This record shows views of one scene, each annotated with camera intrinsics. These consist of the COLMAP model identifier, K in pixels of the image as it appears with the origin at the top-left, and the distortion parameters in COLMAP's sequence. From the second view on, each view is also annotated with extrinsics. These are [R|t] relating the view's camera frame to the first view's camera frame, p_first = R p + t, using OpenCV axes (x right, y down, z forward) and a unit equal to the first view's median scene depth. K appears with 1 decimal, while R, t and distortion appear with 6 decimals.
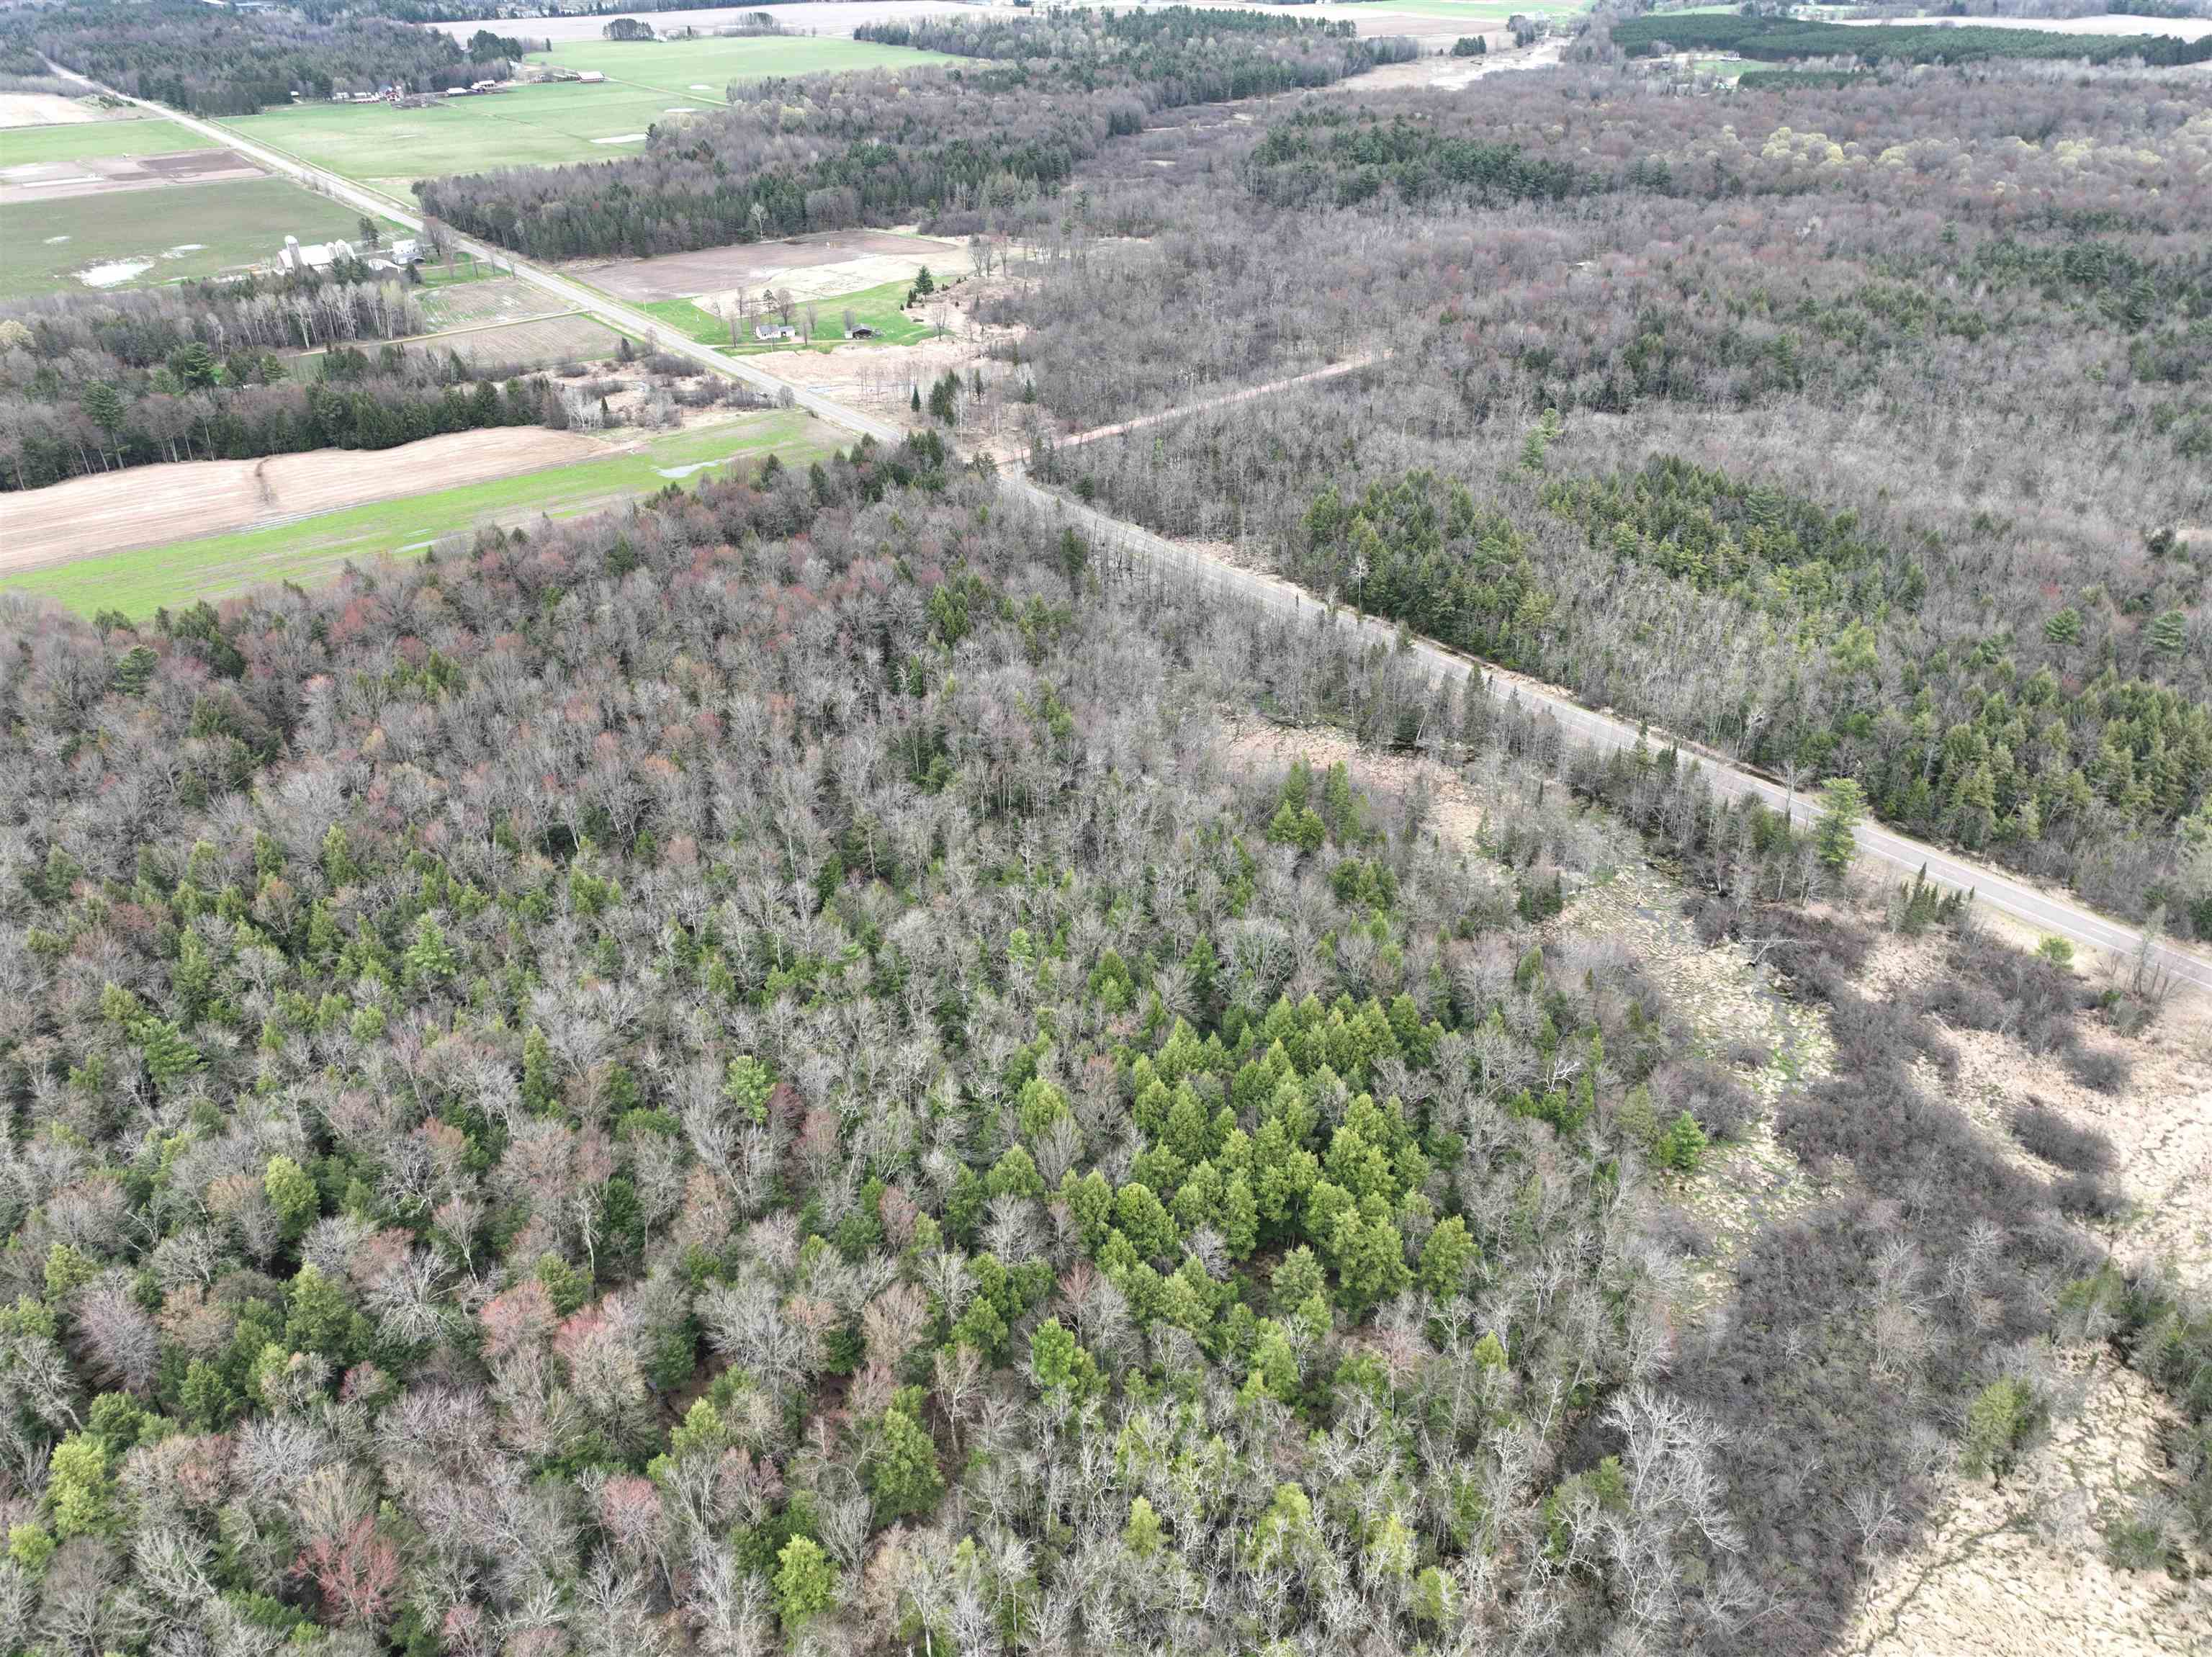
lens RADIAL K [[1564.8, 0, 1105.3], [0, 1564.8, 825.0], [0, 0, 1]] dist [-0.005060, 0.025753]
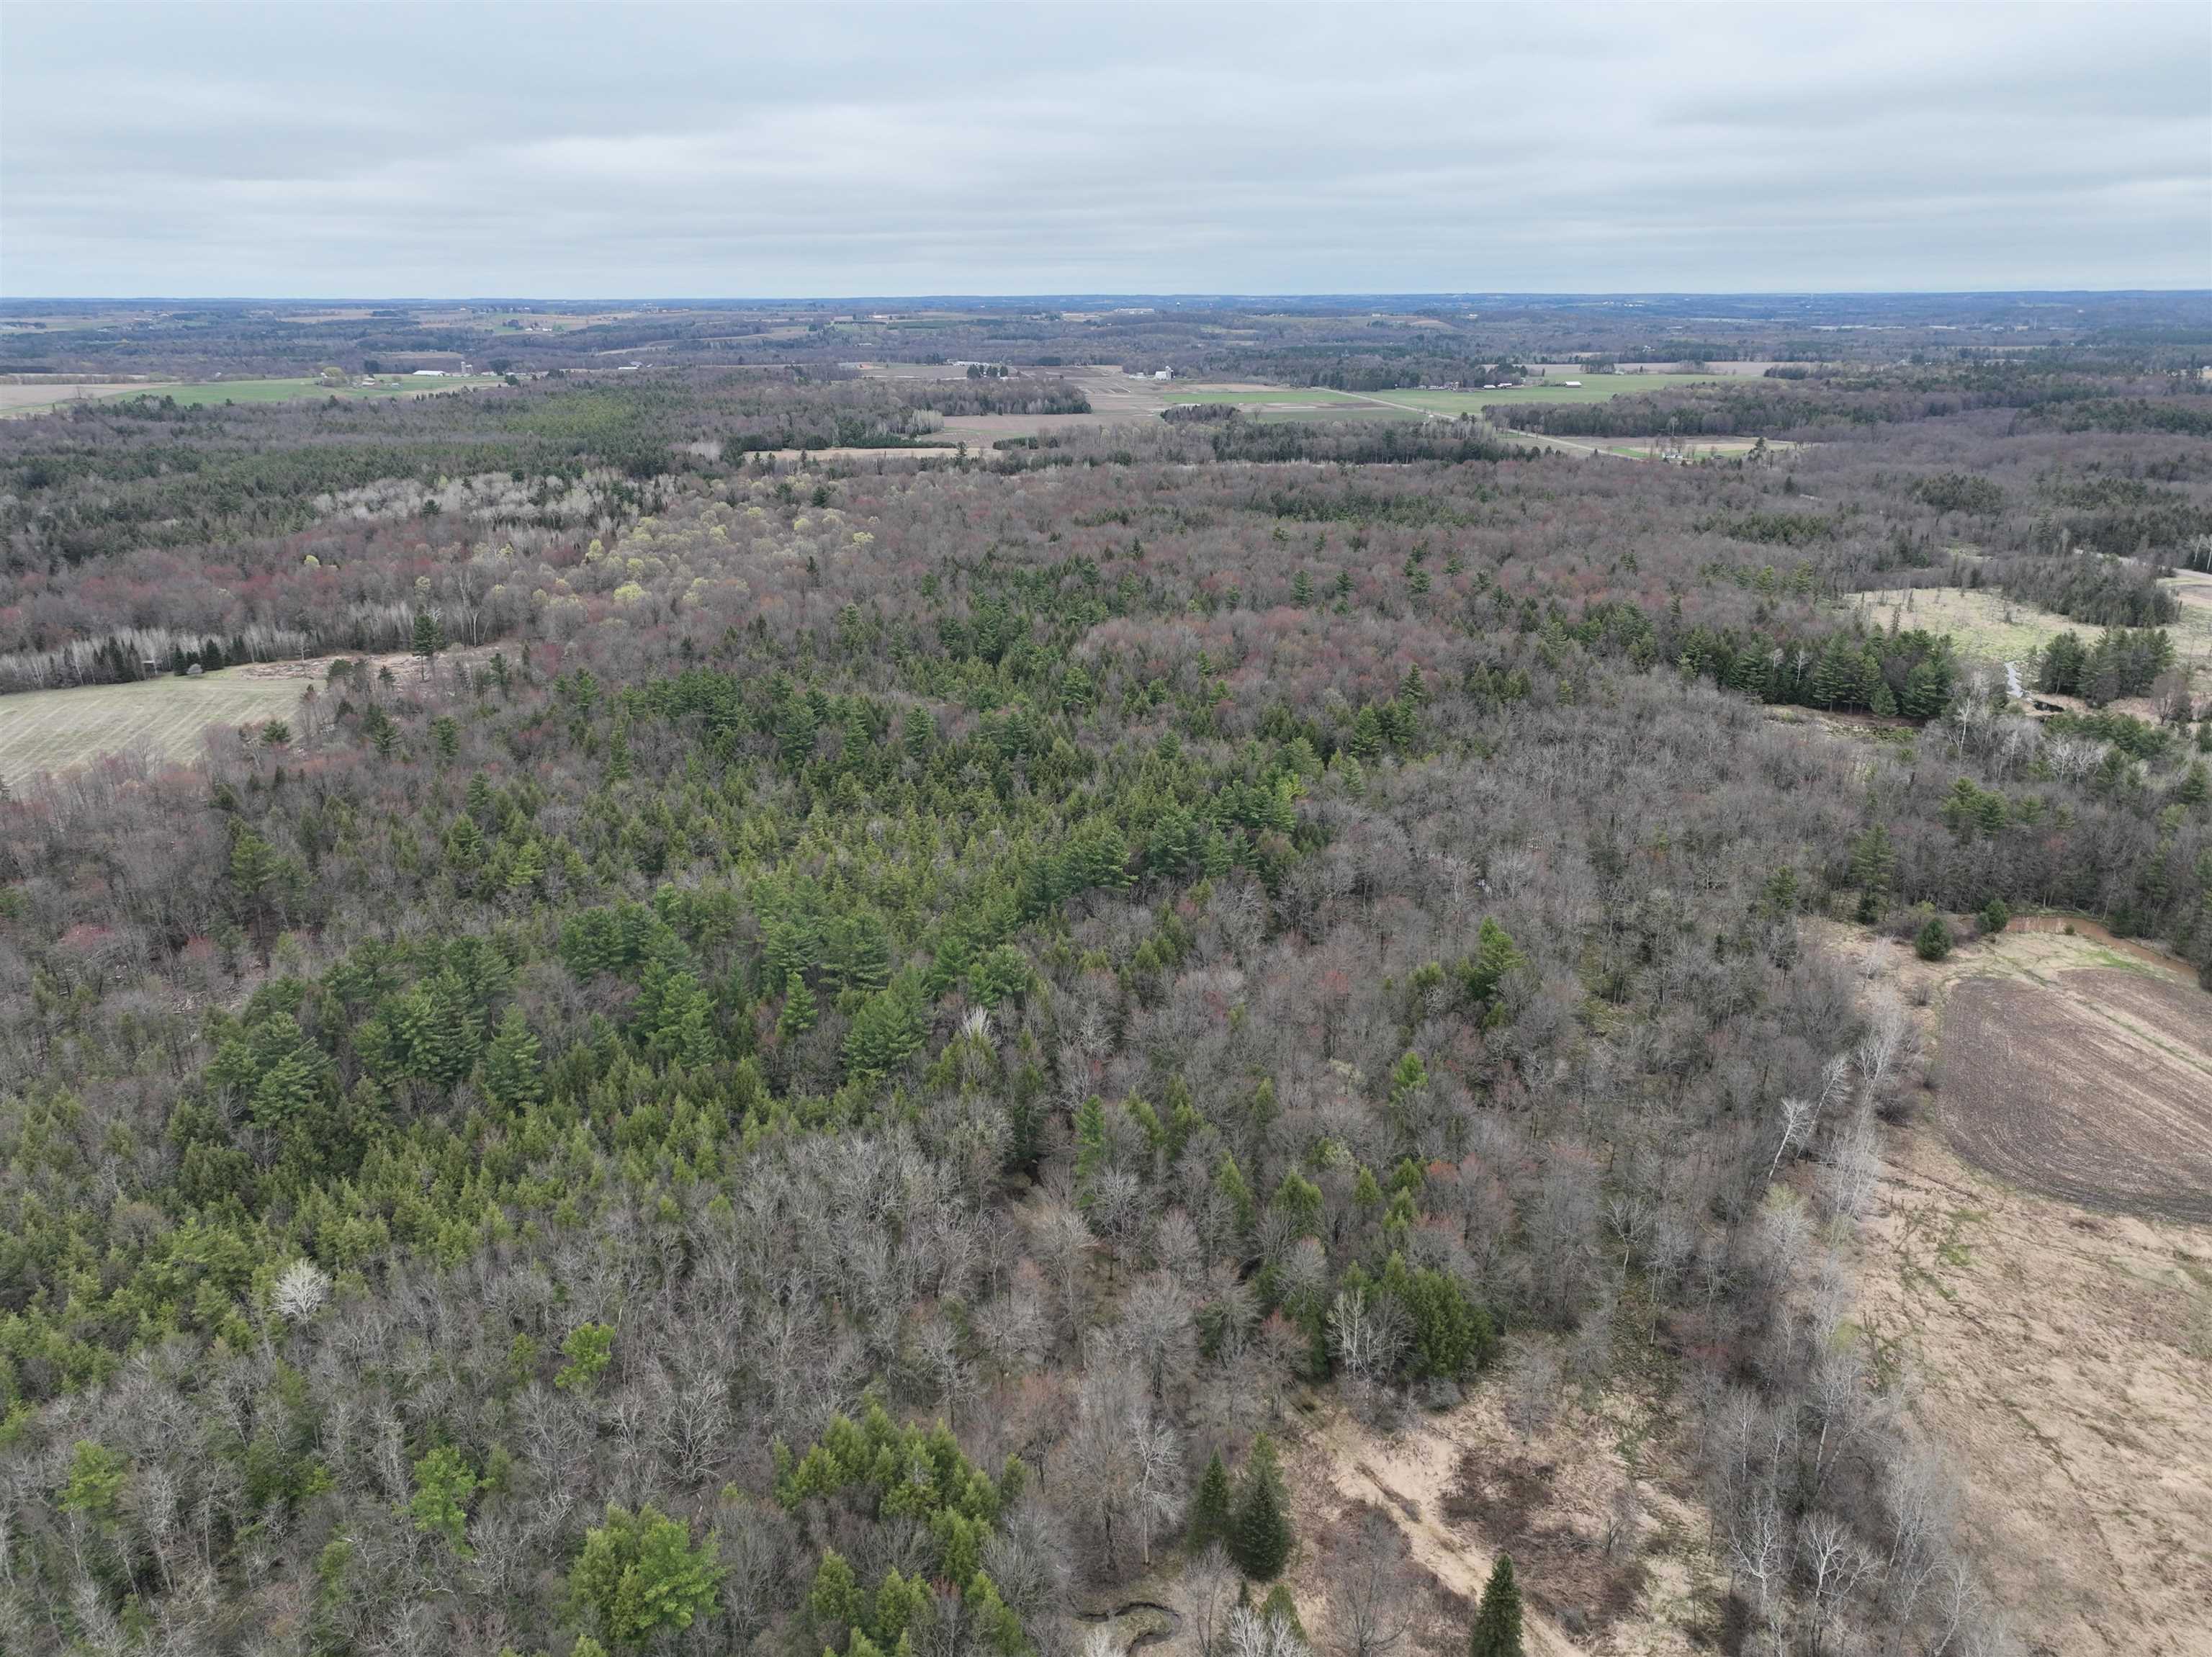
lens RADIAL K [[1564.8, 0, 1108.4], [0, 1564.8, 830.6], [0, 0, 1]] dist [-0.005060, 0.025753]
pose [[0.857406, 0.168523, -0.486267, 0.360460], [-0.268392, 0.952623, -0.143094, 1.007373], [0.439114, 0.253200, 0.862014, -1.473094]]
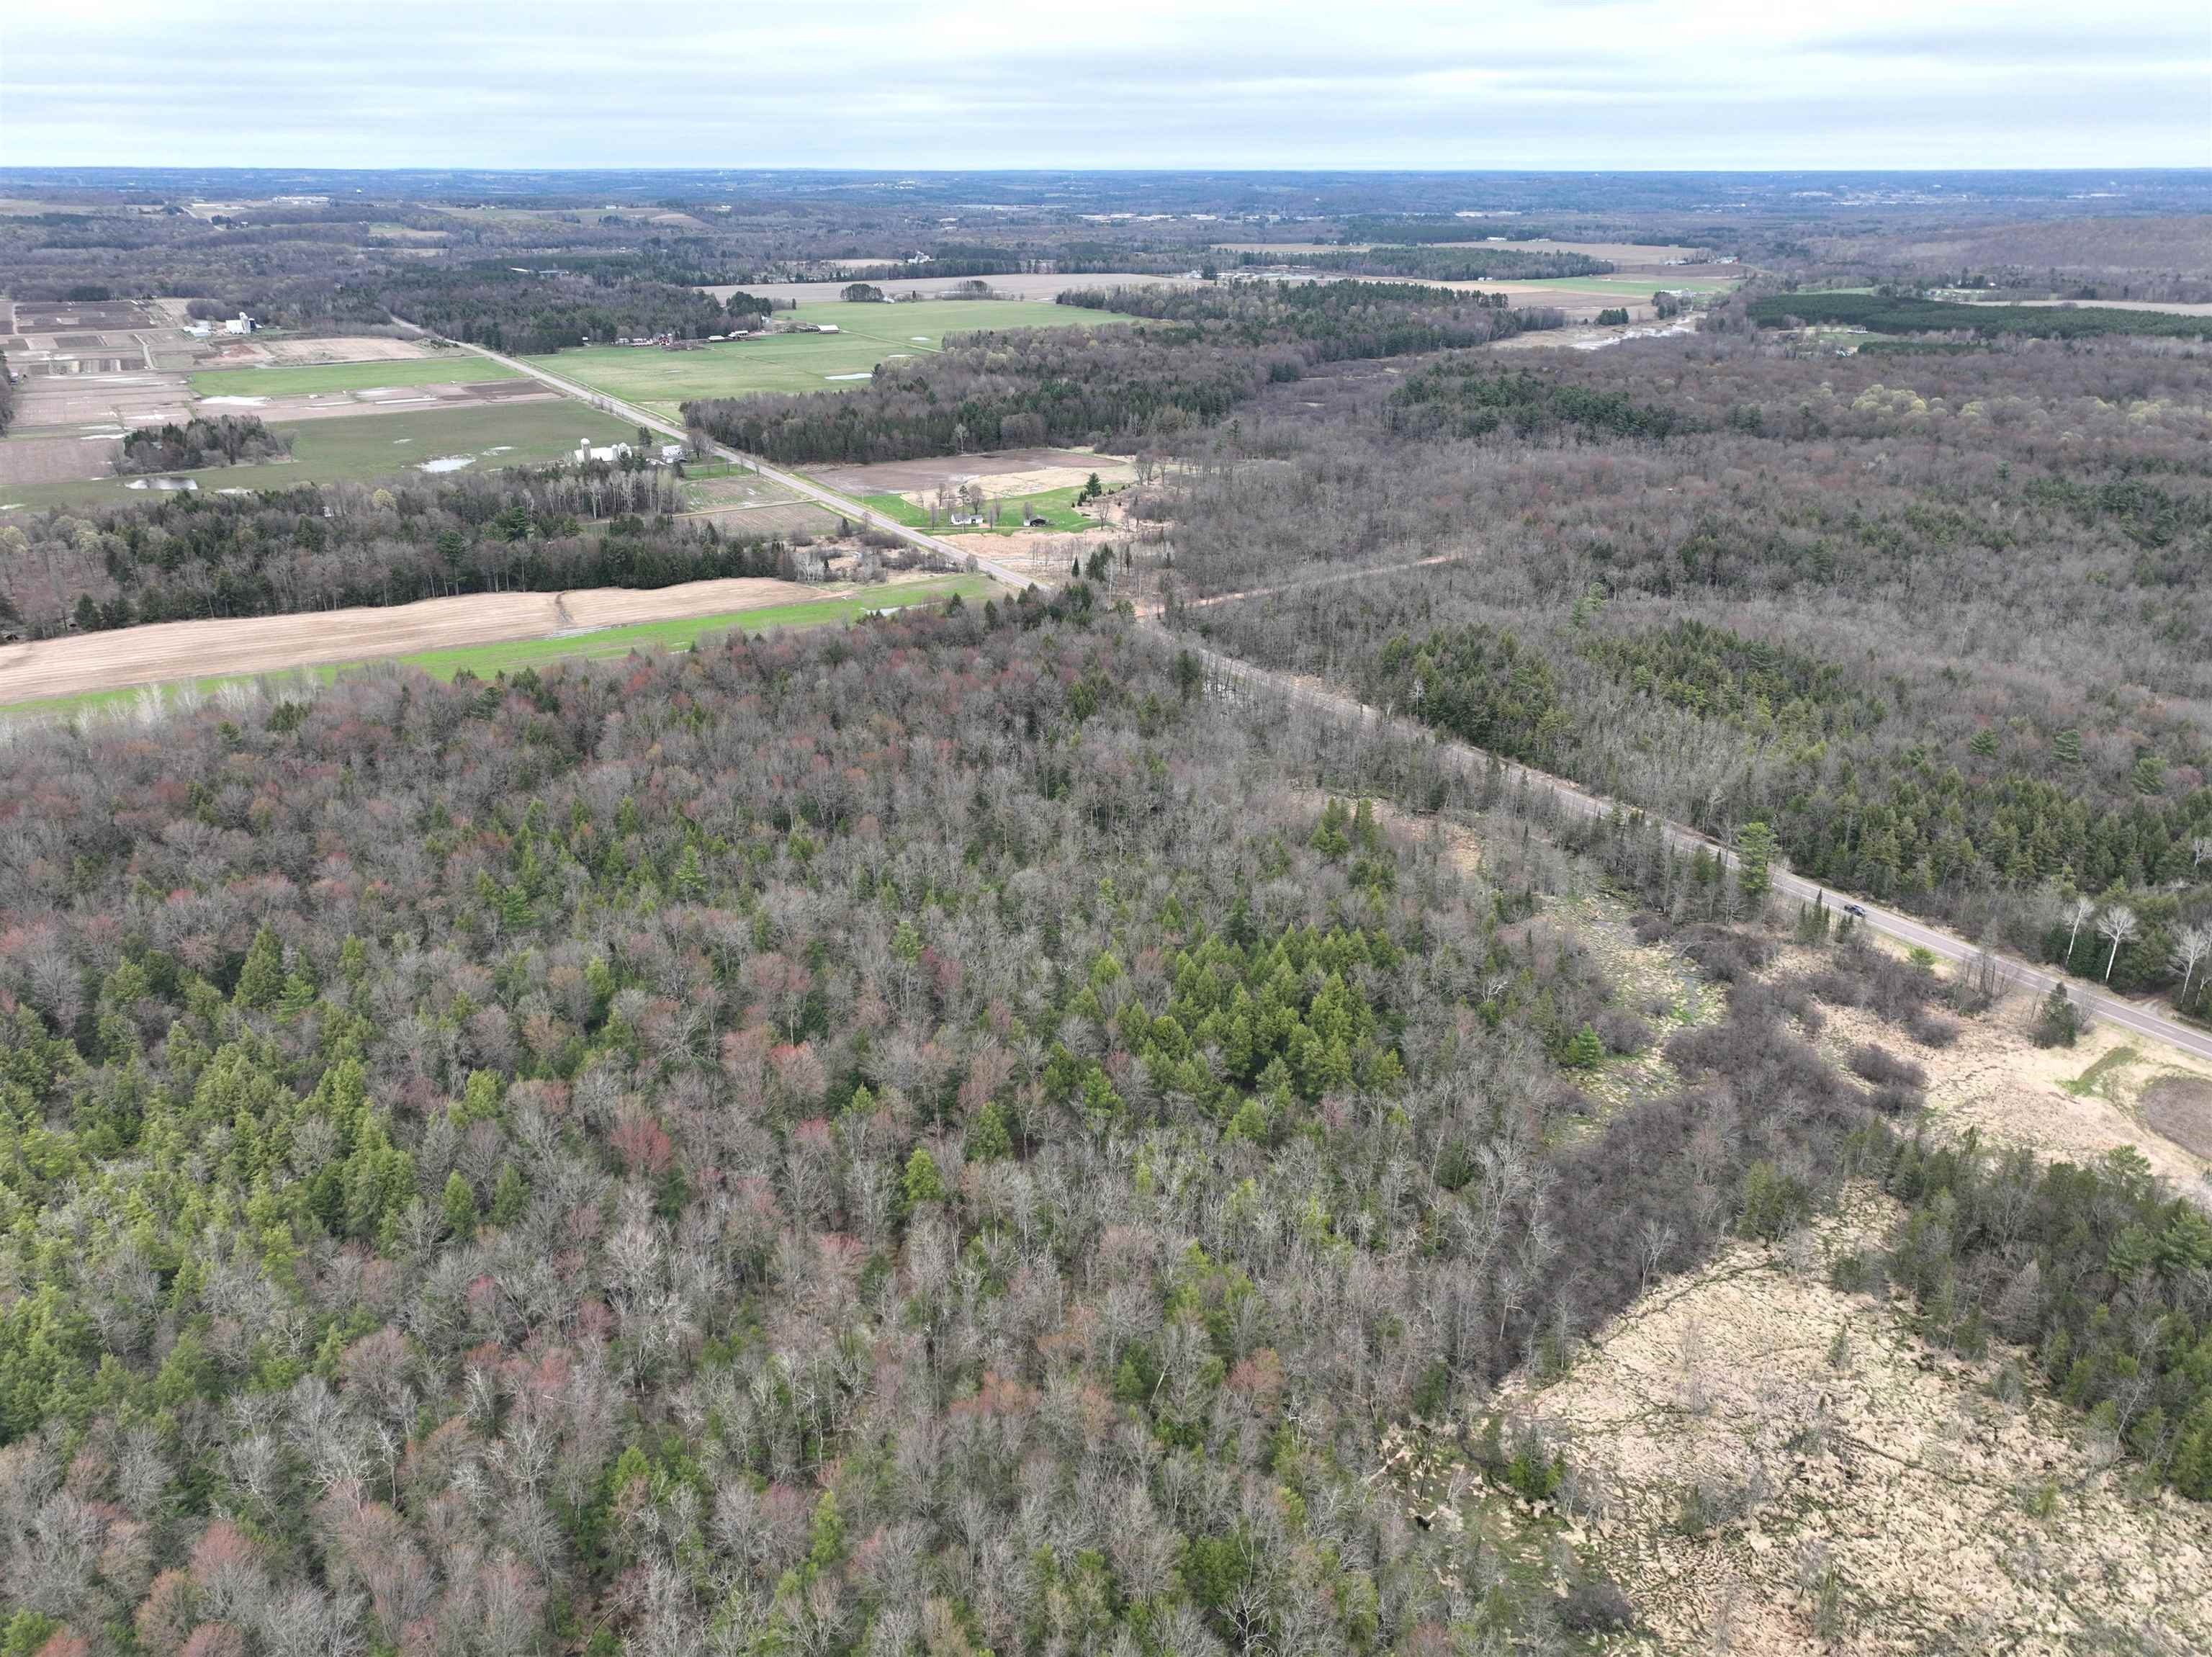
lens RADIAL K [[1564.8, 0, 1101.9], [0, 1564.8, 831.2], [0, 0, 1]] dist [-0.005060, 0.025753]
pose [[0.992941, 0.051321, -0.106928, 0.056202], [-0.066304, 0.987694, -0.141650, 0.144481], [0.098342, 0.147740, 0.984125, -0.233833]]
